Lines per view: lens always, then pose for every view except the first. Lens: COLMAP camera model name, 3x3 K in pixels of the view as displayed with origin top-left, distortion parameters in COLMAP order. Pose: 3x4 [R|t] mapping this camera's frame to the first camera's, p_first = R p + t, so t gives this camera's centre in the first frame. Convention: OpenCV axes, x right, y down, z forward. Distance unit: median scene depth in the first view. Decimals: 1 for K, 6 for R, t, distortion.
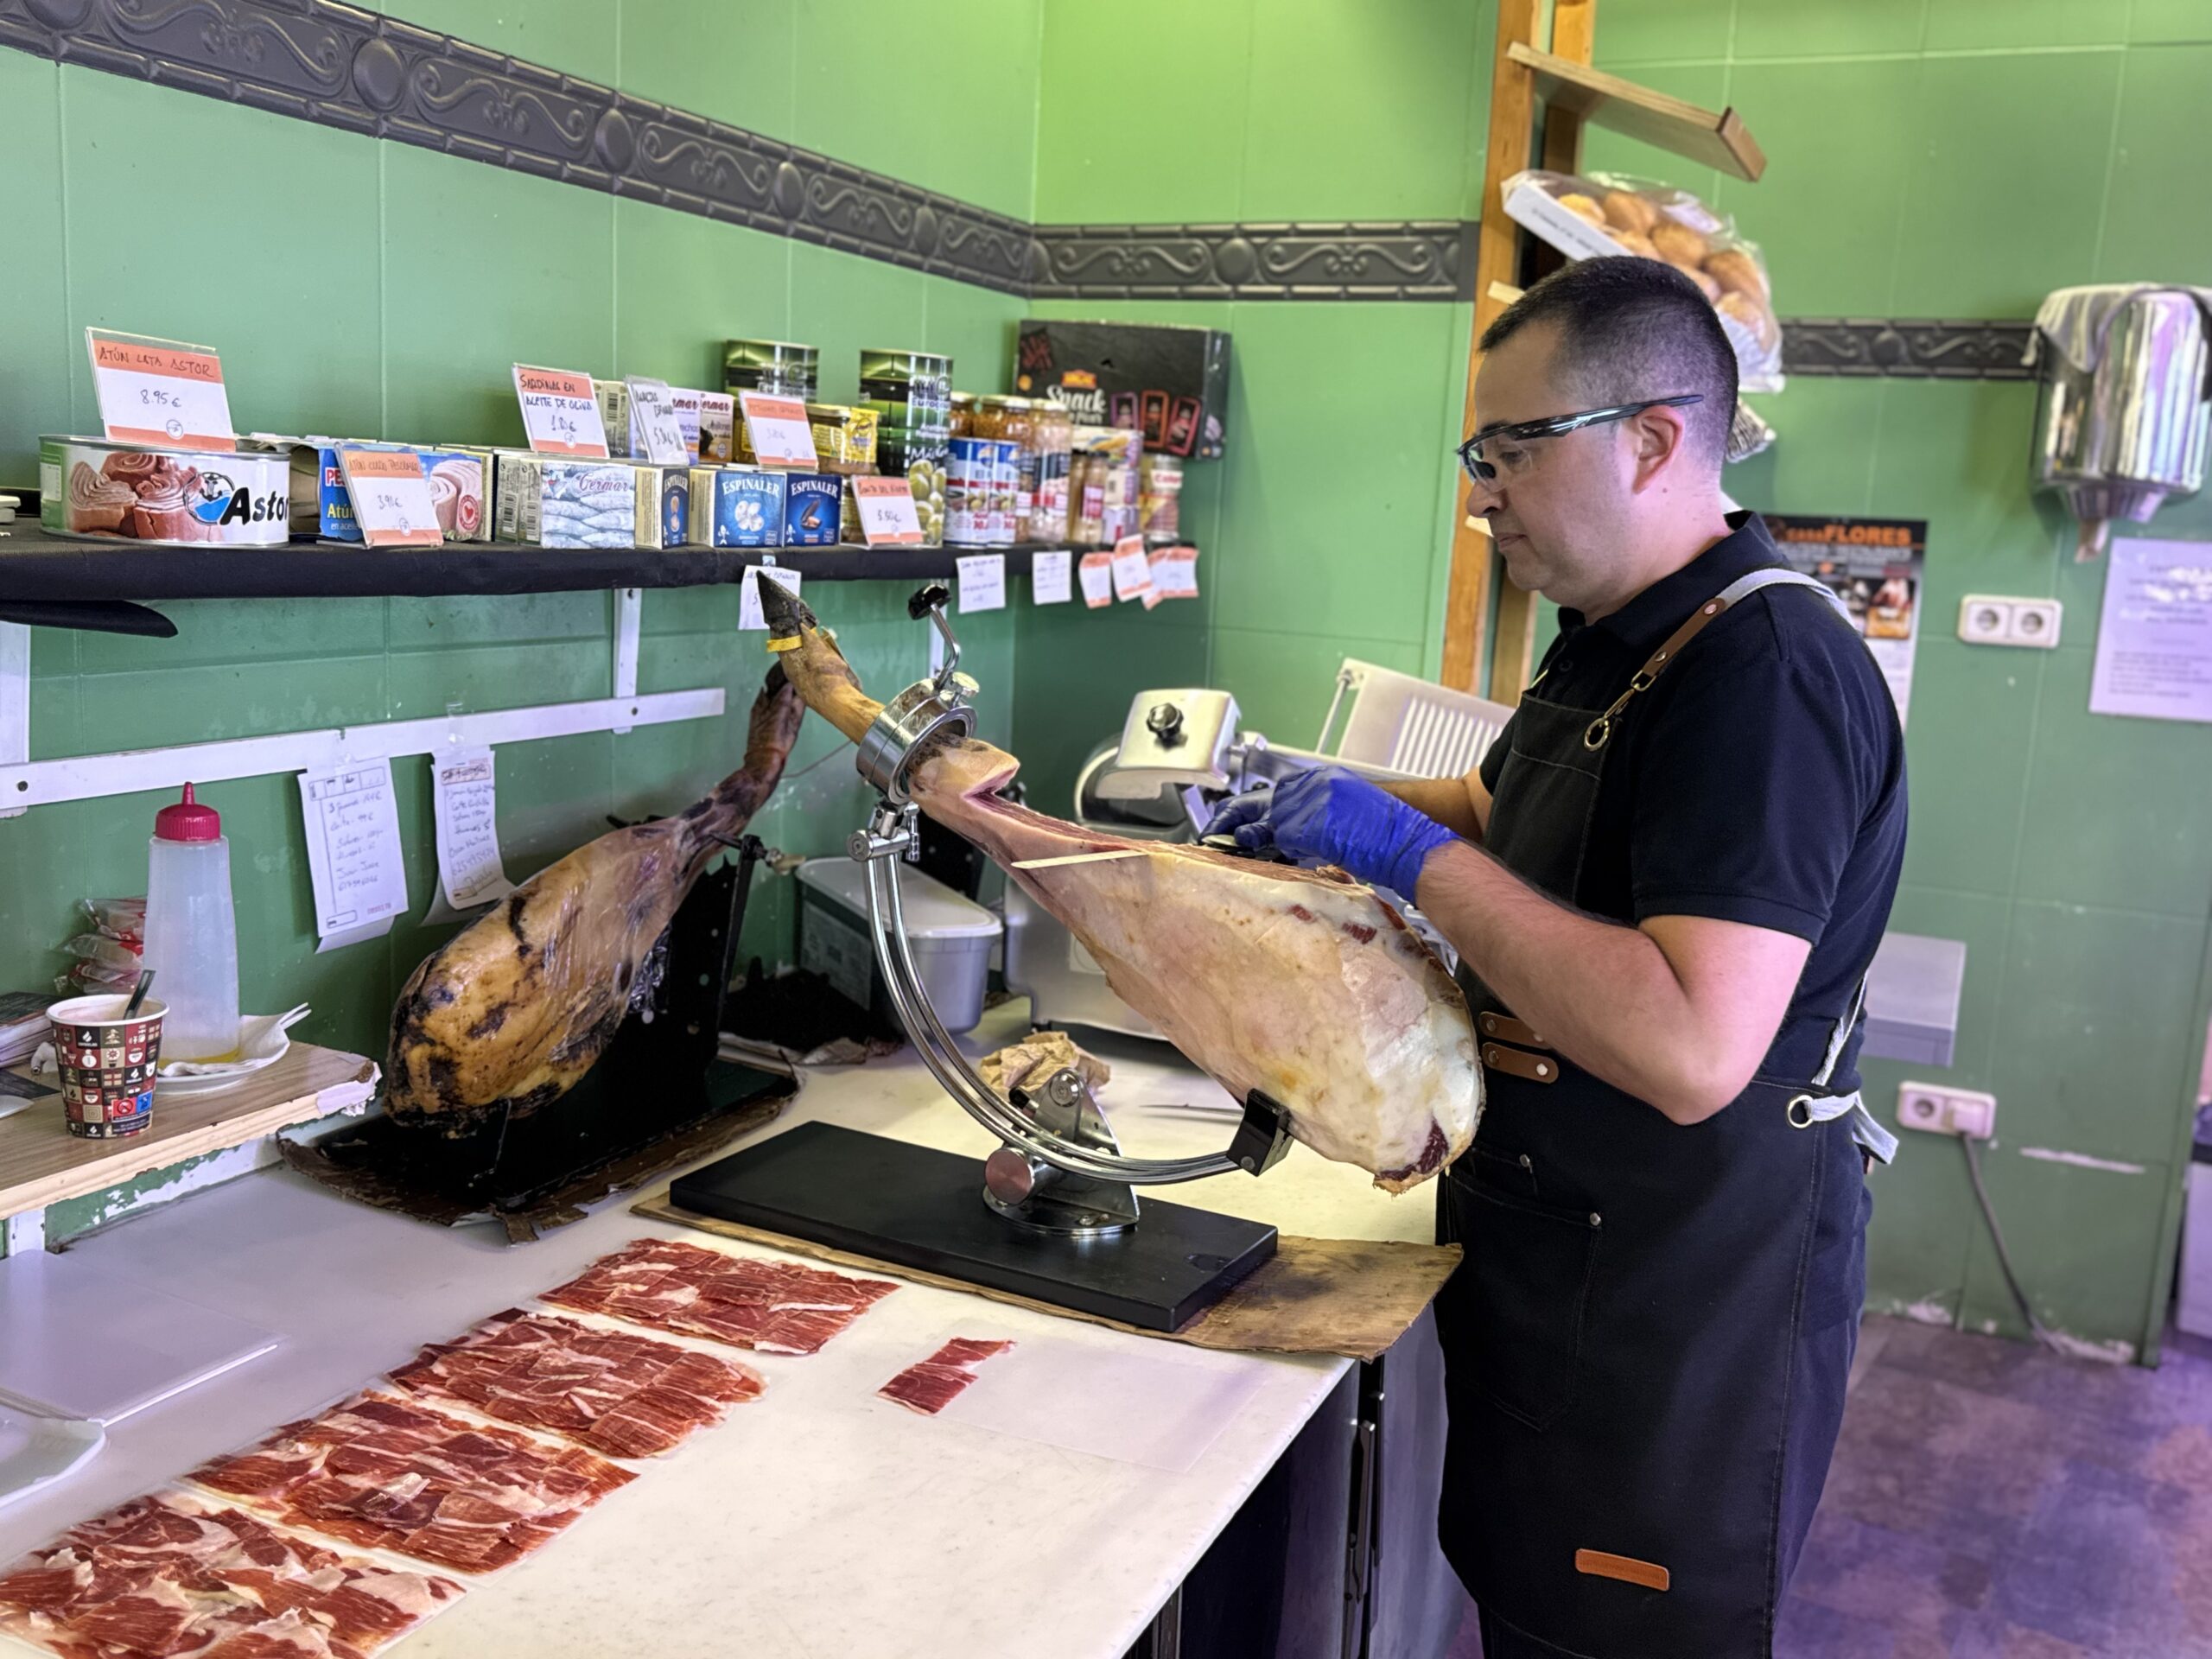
lens RADIAL K [[1954.5, 0, 1085.6], [0, 1954.5, 838.6], [0, 0, 1]] dist [0.125686, -0.229500]
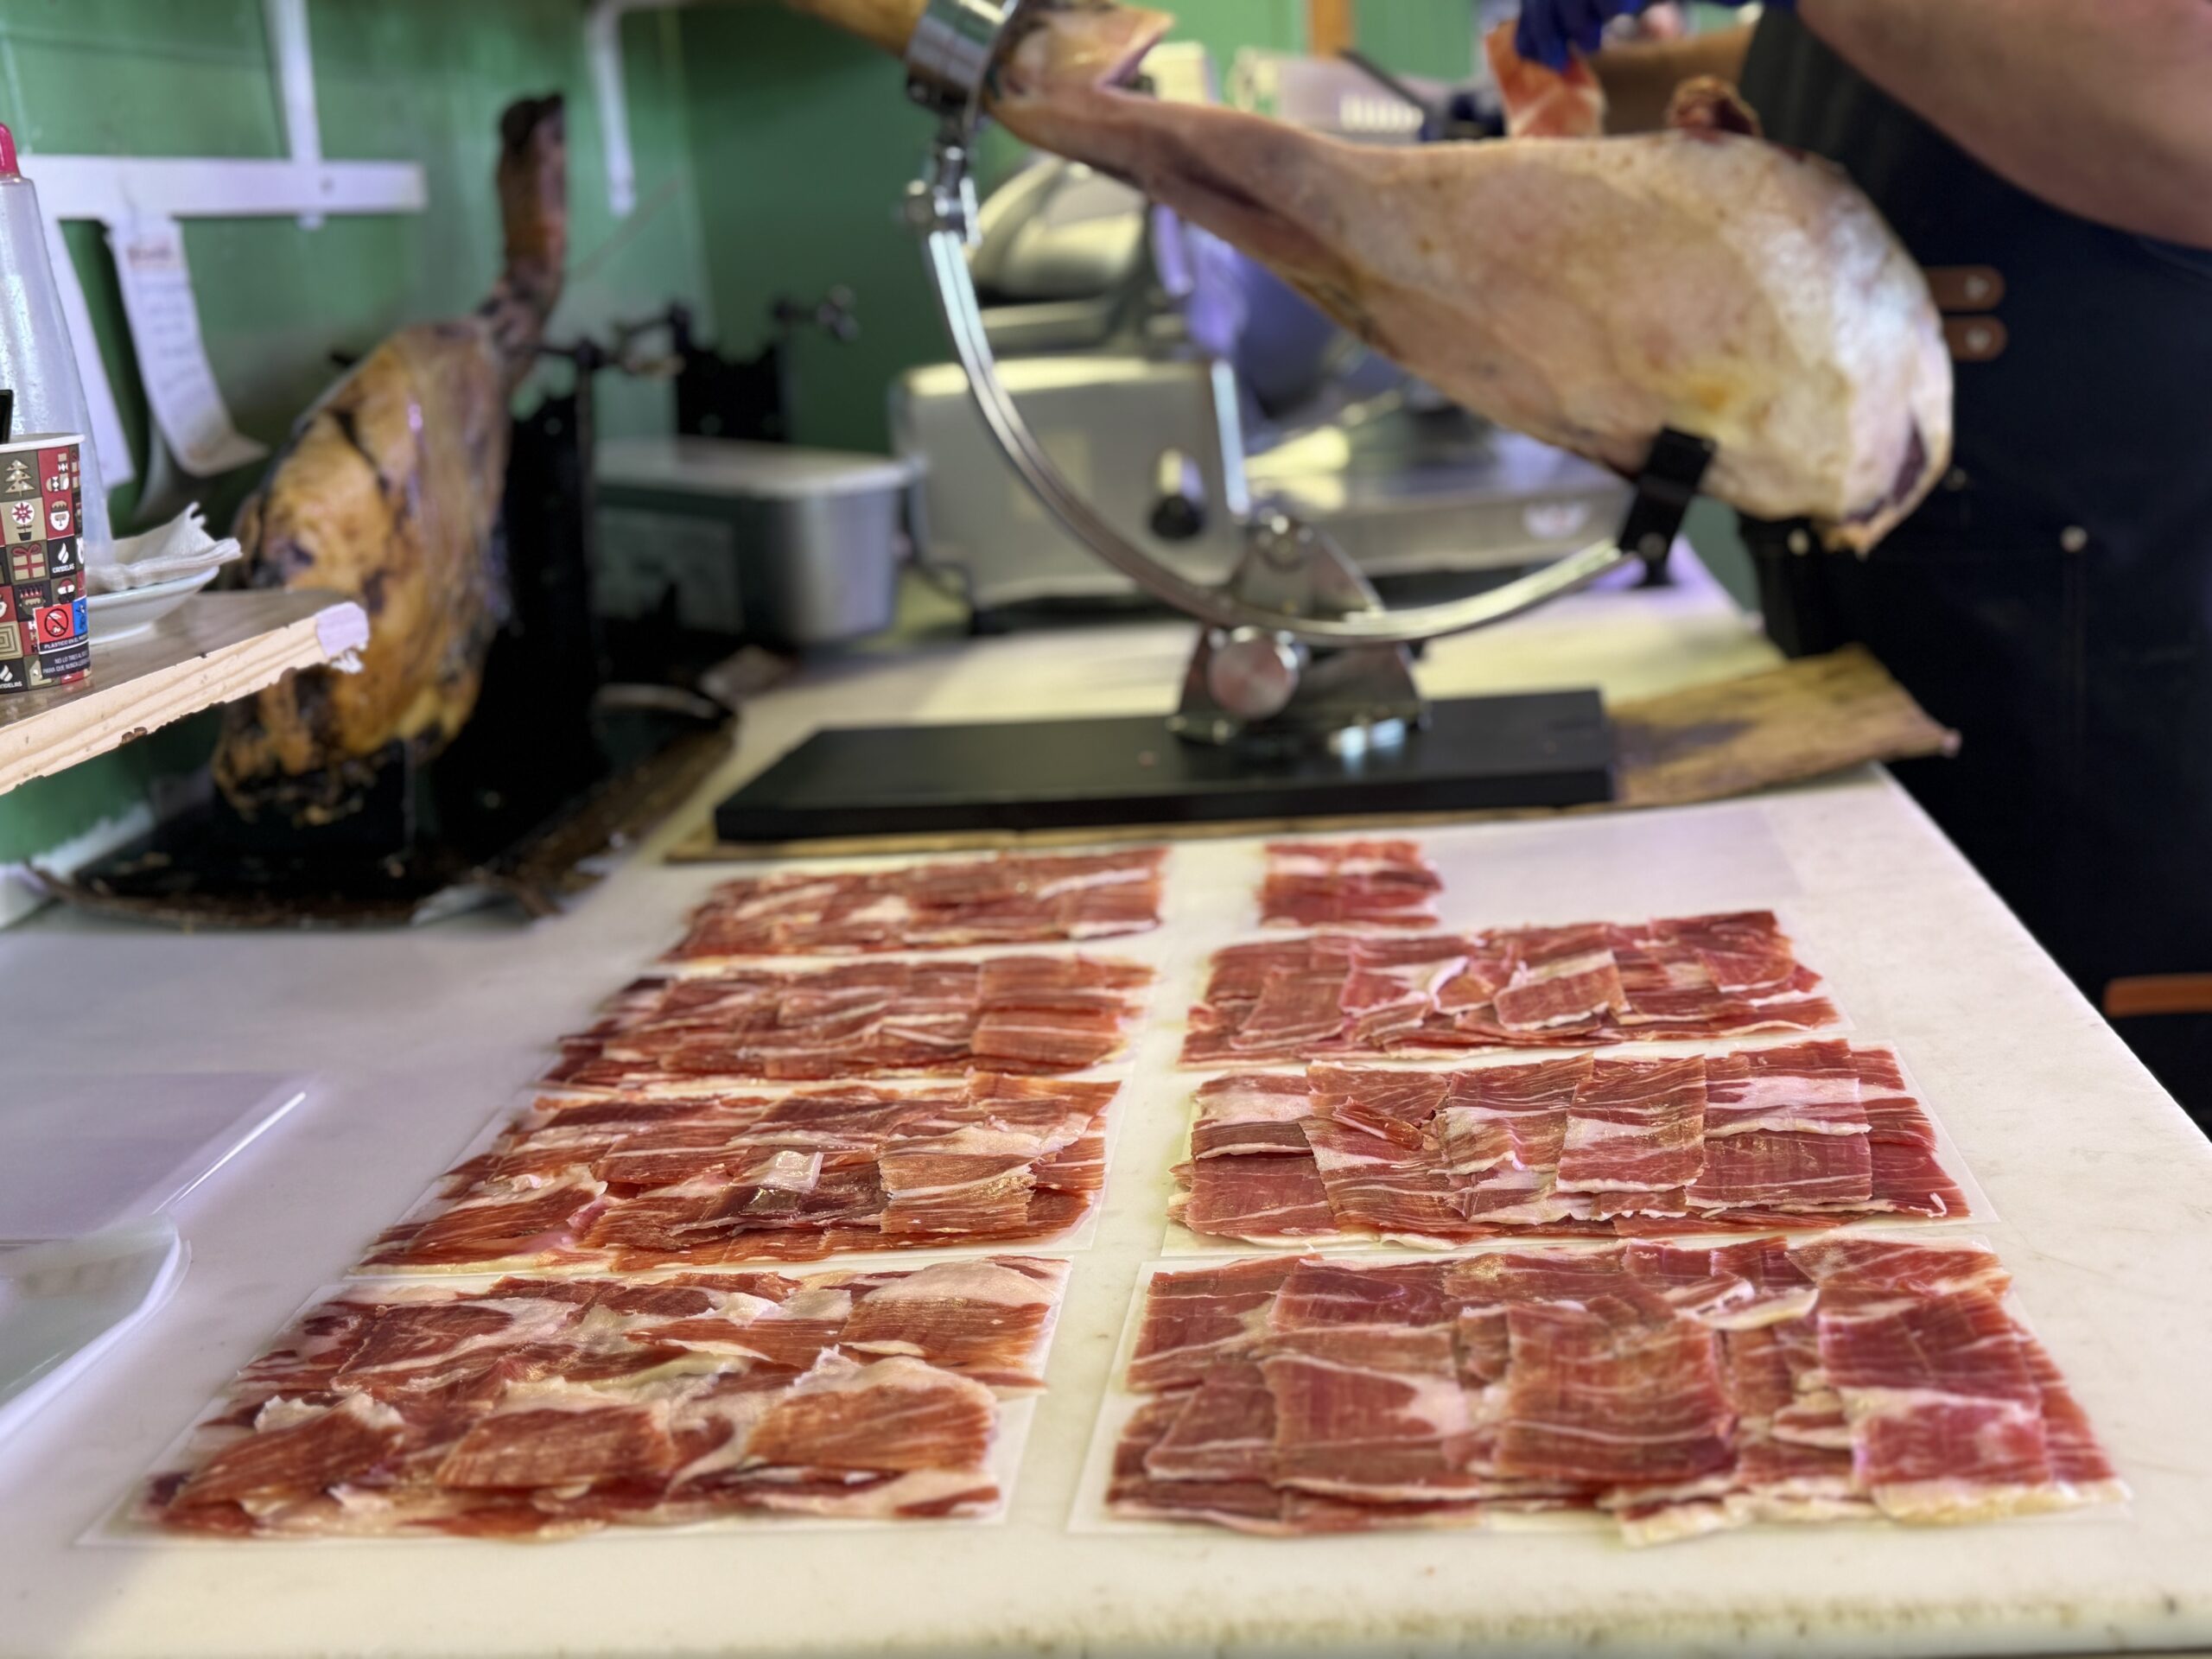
lens RADIAL K [[2354.4, 0, 1110.7], [0, 2354.4, 831.0], [0, 0, 1]] dist [0.003320, 0.000000]
pose [[0.940193, -0.205010, 0.272046, -0.296800], [0.183734, 0.977692, 0.101789, 0.129296], [-0.286845, -0.045717, 0.956886, 0.246596]]
